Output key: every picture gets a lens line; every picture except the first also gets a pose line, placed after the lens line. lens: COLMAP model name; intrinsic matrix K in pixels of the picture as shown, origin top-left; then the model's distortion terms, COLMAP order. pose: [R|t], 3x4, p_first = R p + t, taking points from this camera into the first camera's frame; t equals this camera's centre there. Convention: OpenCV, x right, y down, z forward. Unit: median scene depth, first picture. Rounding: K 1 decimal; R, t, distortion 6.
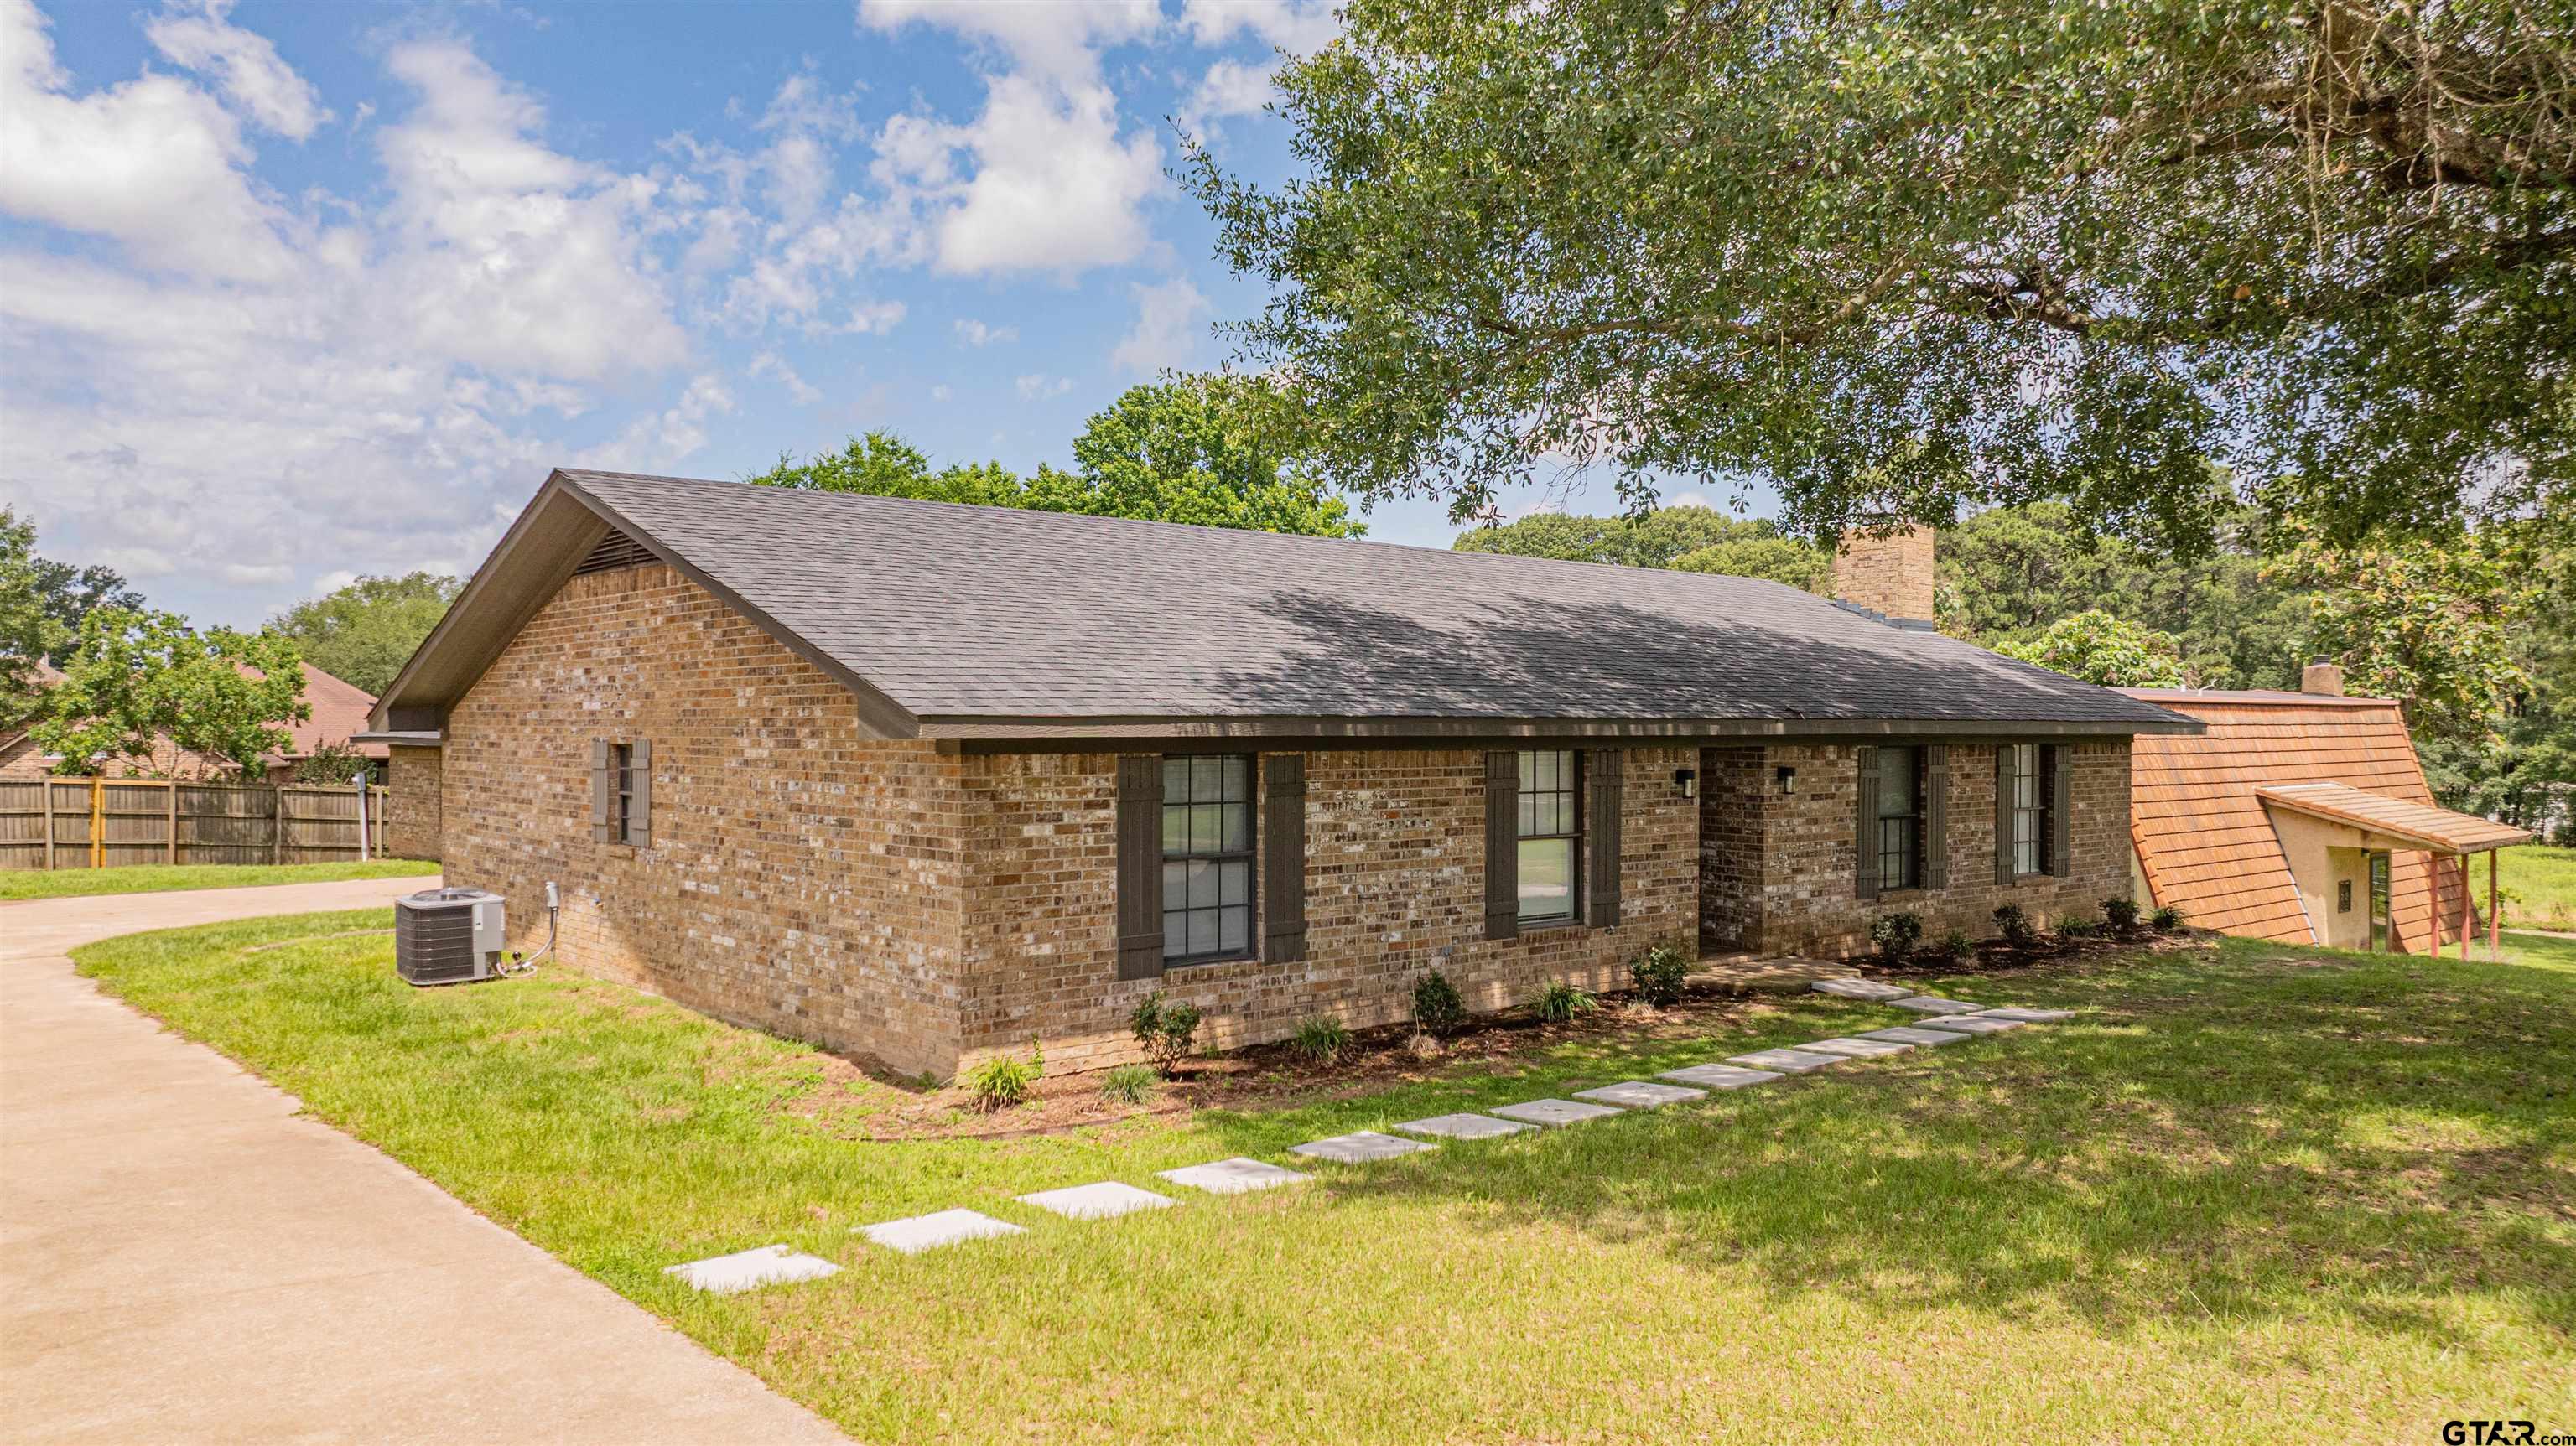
lens RADIAL K [[1799.5, 0, 1288.0], [0, 1799.5, 723.0], [0, 0, 1]] dist [-0.028880, -0.001374]
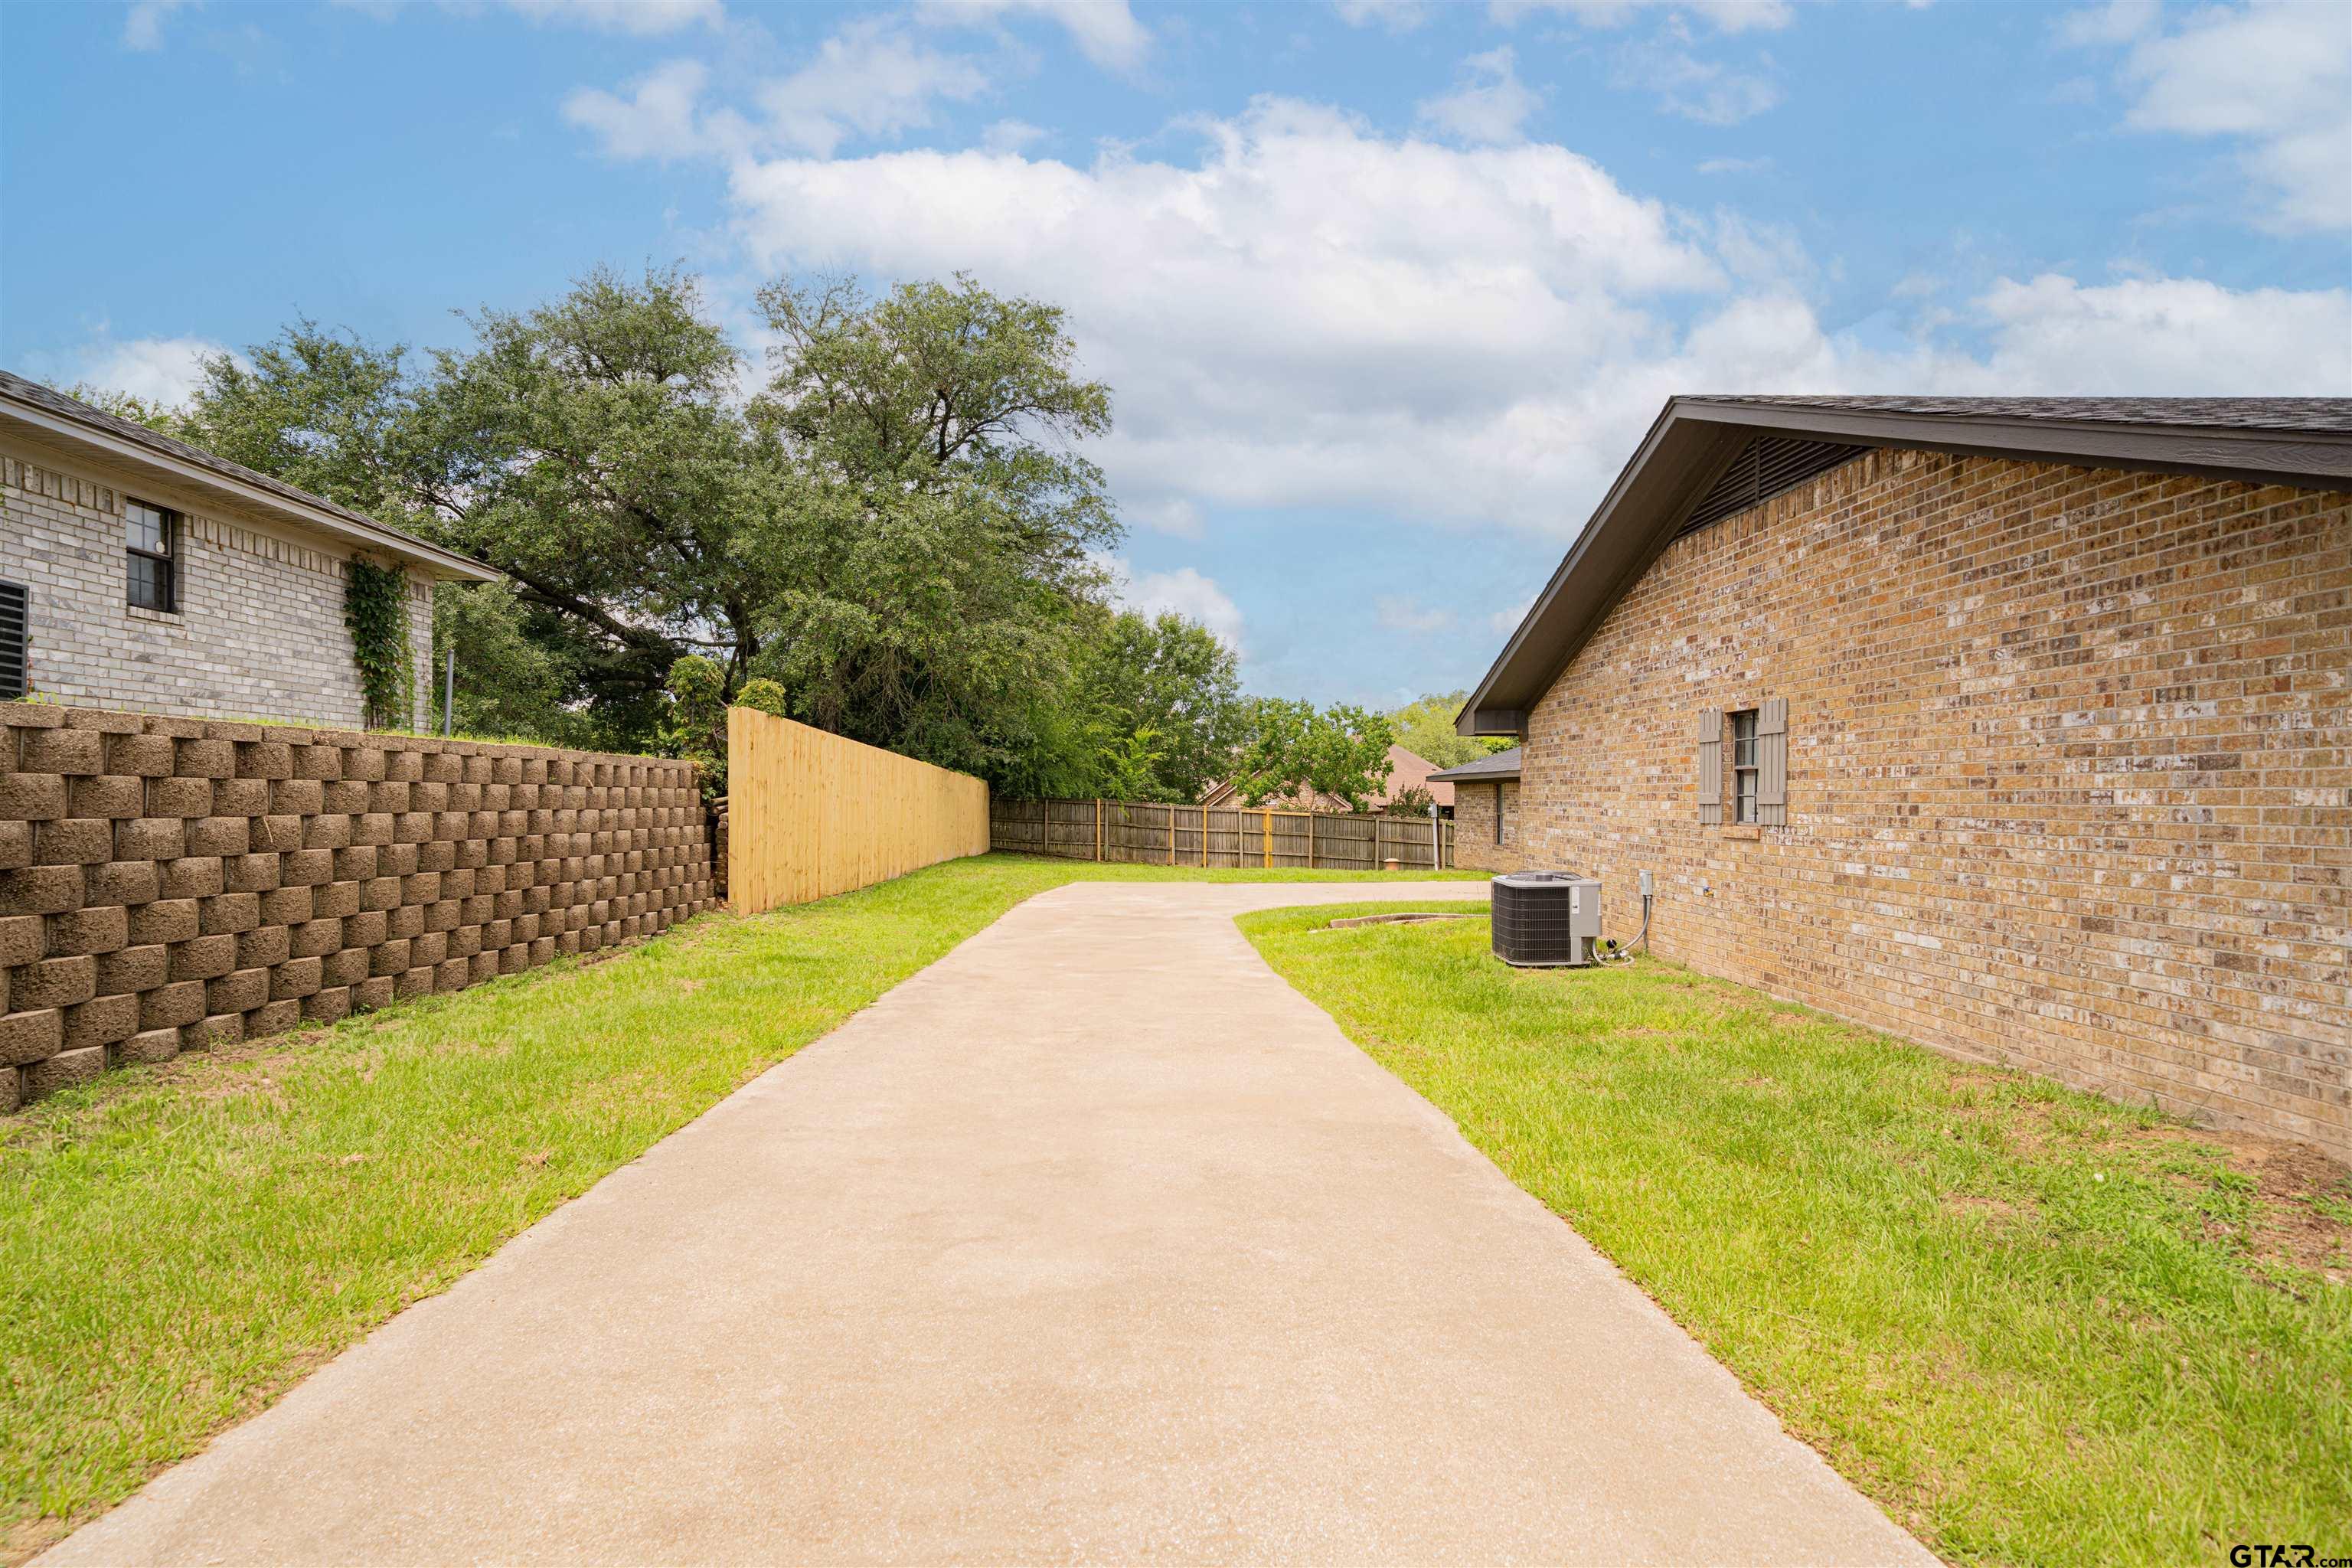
lens RADIAL K [[1285.3, 0, 1176.0], [0, 1285.3, 784.0], [0, 0, 1]] dist [0.005297, 0.002487]
pose [[0.785300, -0.000854, -0.619115, -0.193528], [-0.004817, 0.999960, -0.007490, 0.052487], [0.619097, 0.008864, 0.785264, 0.323948]]
